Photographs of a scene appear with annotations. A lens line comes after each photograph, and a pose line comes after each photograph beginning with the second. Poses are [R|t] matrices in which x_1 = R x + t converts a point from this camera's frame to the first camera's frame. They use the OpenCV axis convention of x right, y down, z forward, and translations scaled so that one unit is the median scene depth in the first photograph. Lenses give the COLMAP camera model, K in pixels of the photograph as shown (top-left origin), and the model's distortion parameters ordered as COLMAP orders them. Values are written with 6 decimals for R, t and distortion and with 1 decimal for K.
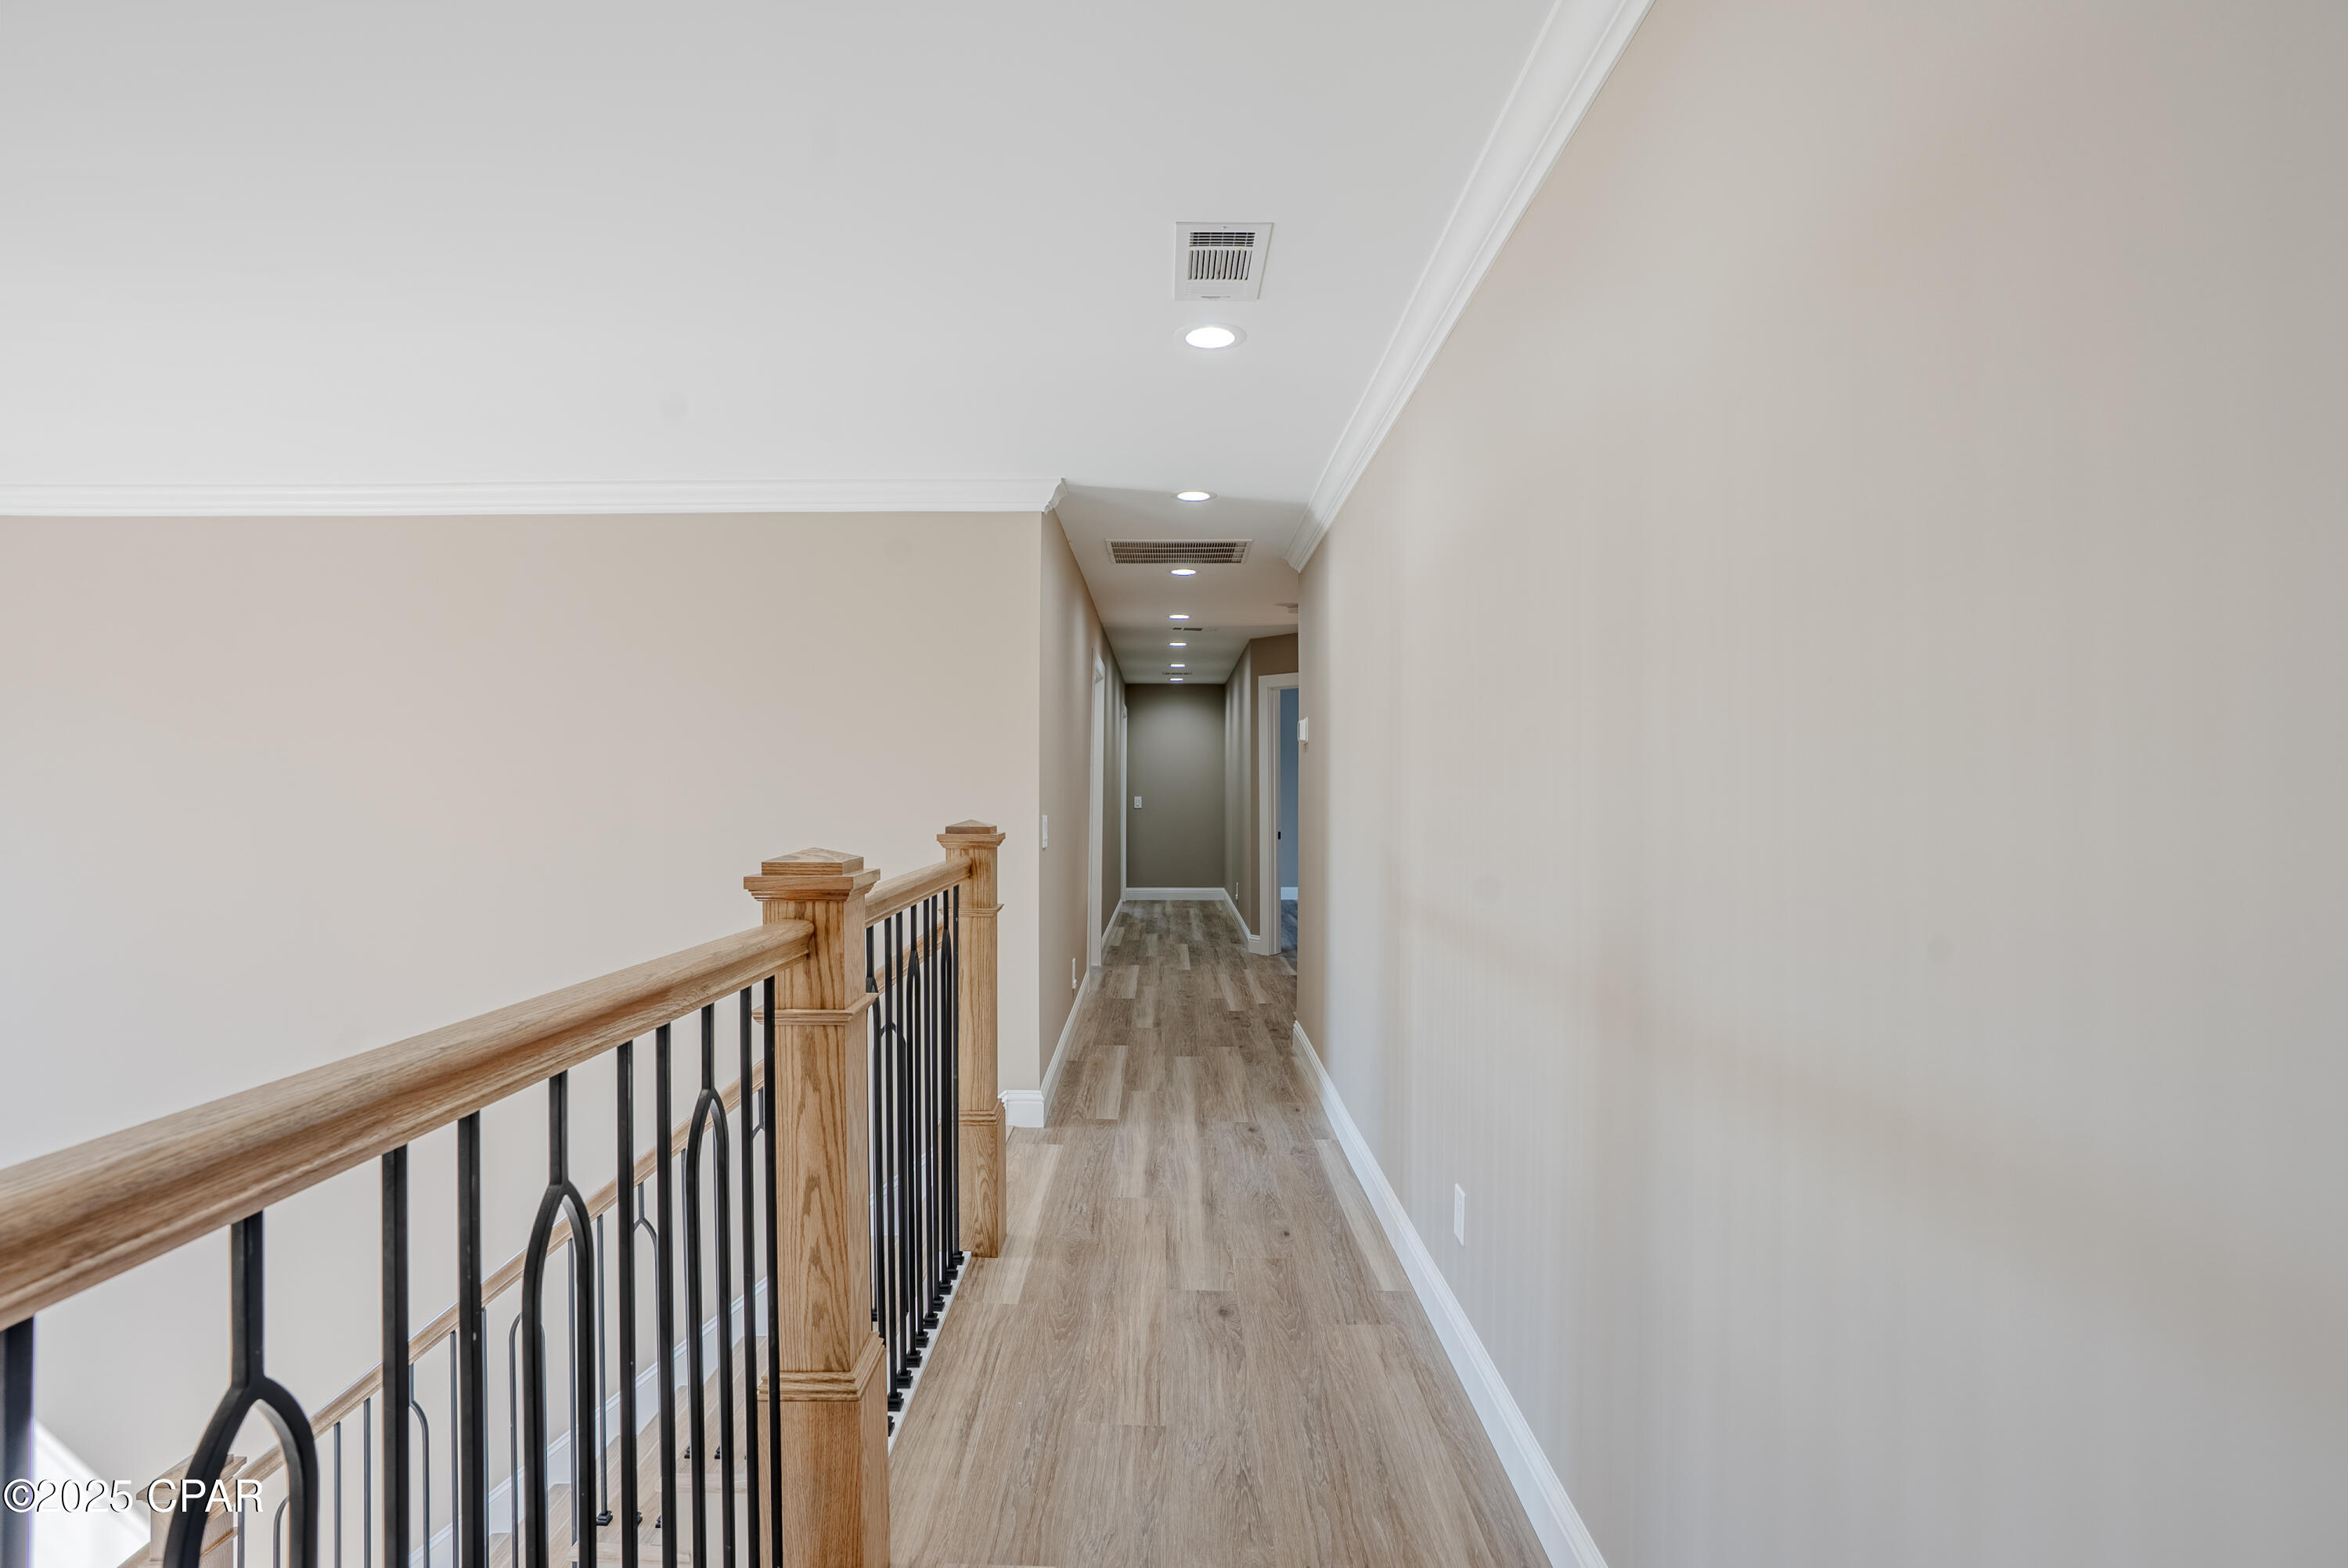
lens RADIAL K [[1116.4, 0, 1175.1], [0, 1116.4, 785.5], [0, 0, 1]] dist [-0.047915, 0.014936]
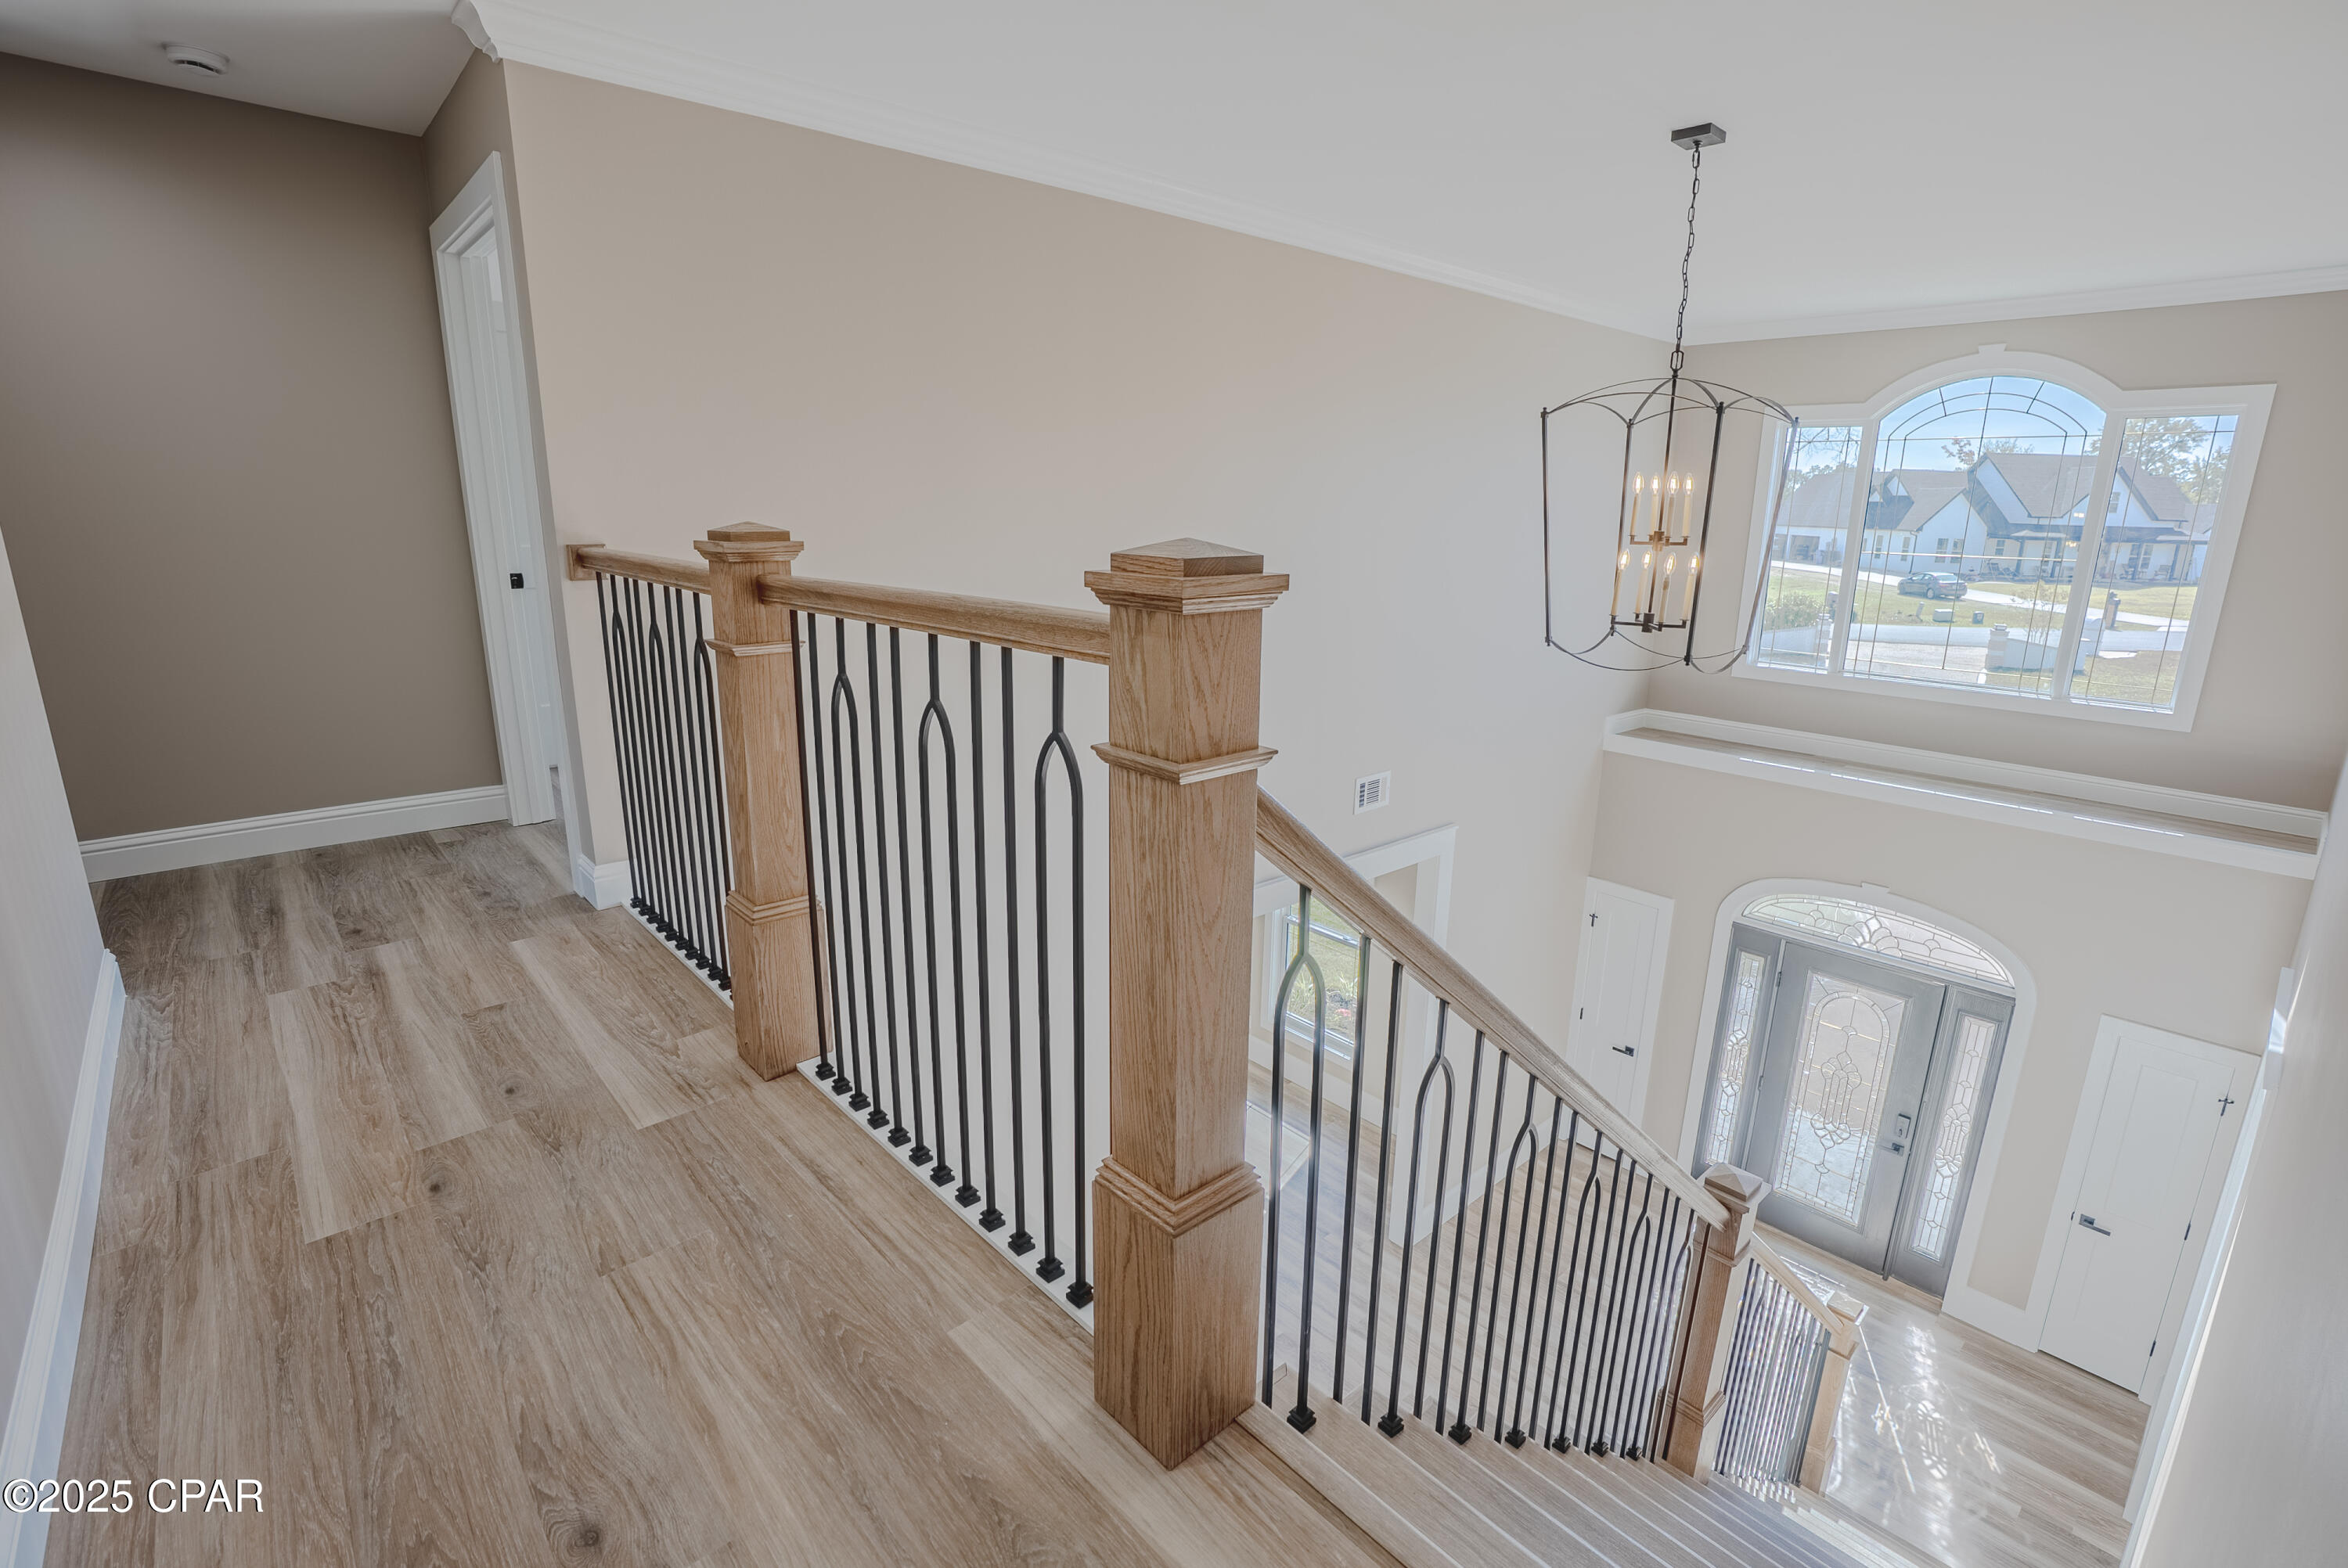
lens RADIAL K [[1116.4, 0, 1221.8], [0, 1116.4, 793.7], [0, 0, 1]] dist [-0.047915, 0.014936]
pose [[-0.742300, 0.151613, -0.652690, 0.115616], [-0.012107, 0.970872, 0.239293, 0.026741], [0.669959, 0.185529, -0.718842, 1.694803]]
